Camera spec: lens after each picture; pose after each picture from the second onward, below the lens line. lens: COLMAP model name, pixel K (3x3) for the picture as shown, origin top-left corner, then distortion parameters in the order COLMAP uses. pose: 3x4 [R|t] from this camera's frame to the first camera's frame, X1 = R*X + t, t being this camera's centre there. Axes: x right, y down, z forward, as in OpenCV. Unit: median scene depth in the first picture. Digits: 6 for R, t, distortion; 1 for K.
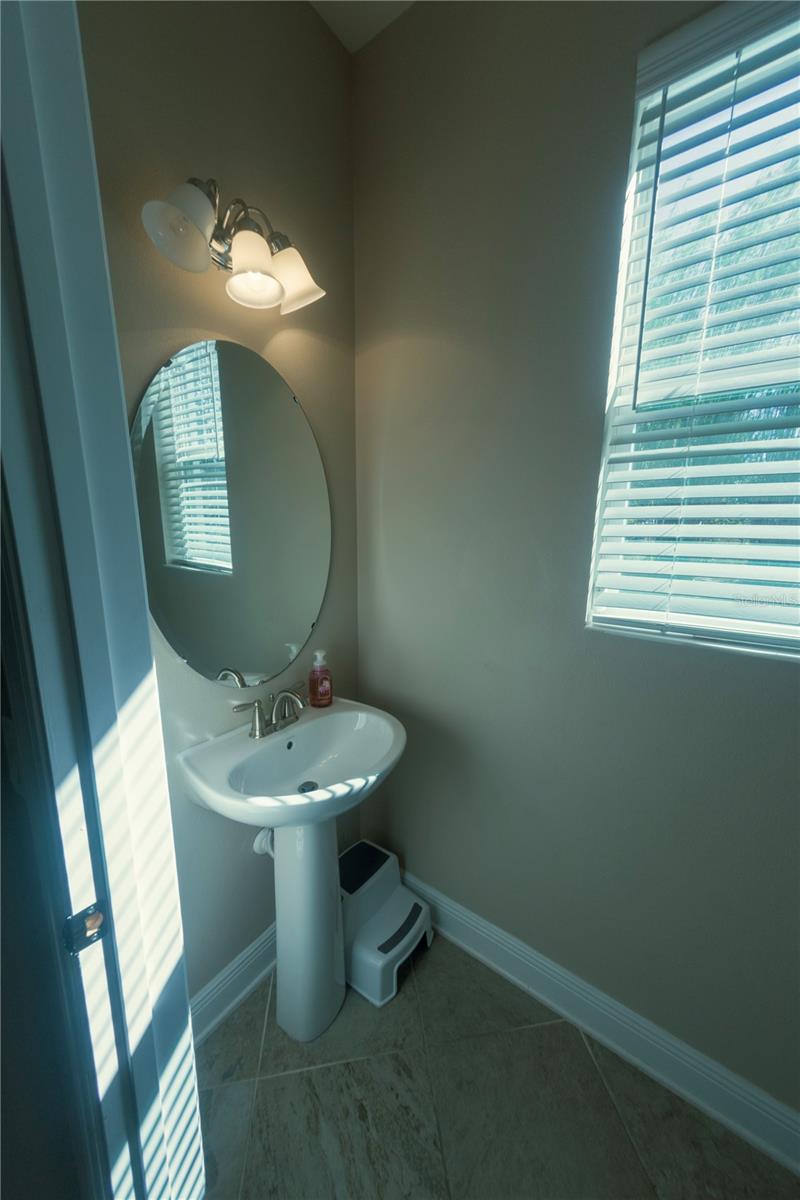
lens RADIAL K [[416.7, 0, 407.5], [0, 416.7, 599.2], [0, 0, 1]] dist [0.003521, -0.000177]
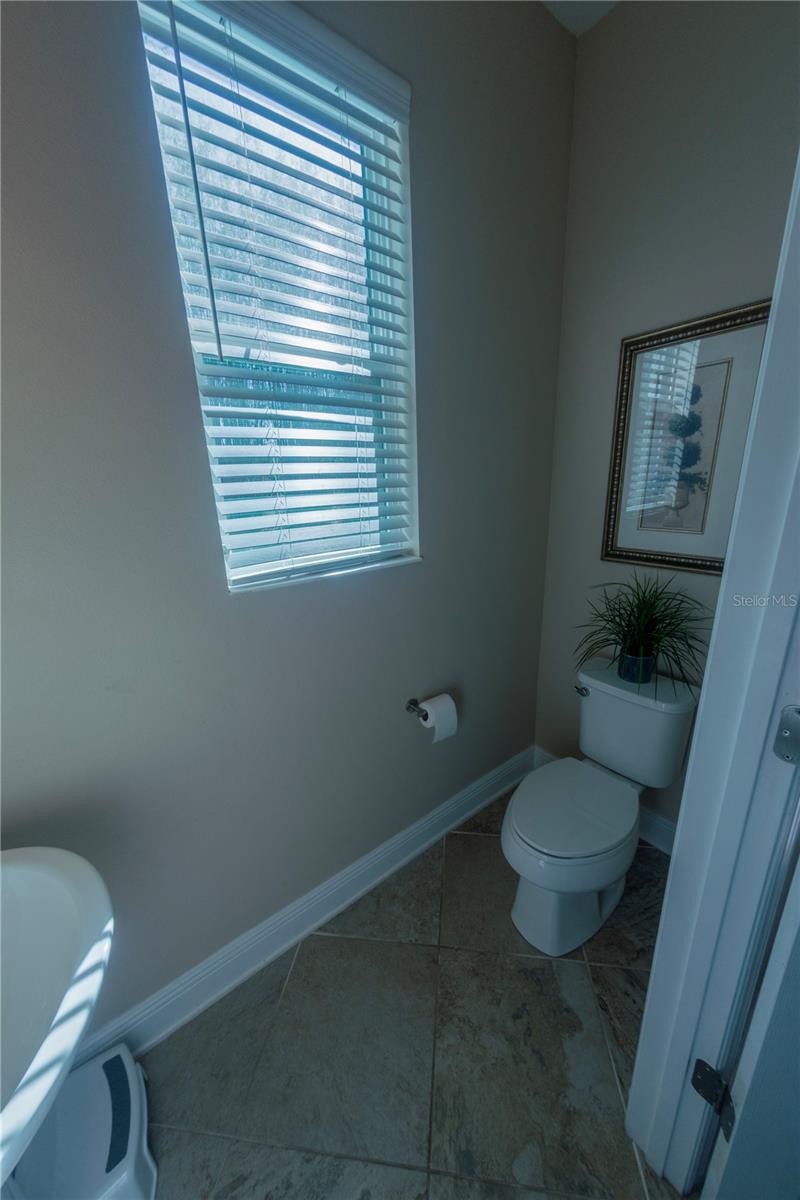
lens RADIAL K [[416.7, 0, 406.9], [0, 416.7, 600.6], [0, 0, 1]] dist [0.003521, -0.000177]
pose [[0.276977, -0.292141, 0.915389, -0.351454], [0.211974, 0.947767, 0.238336, -0.060485], [-0.937204, 0.128025, 0.324436, 0.319222]]
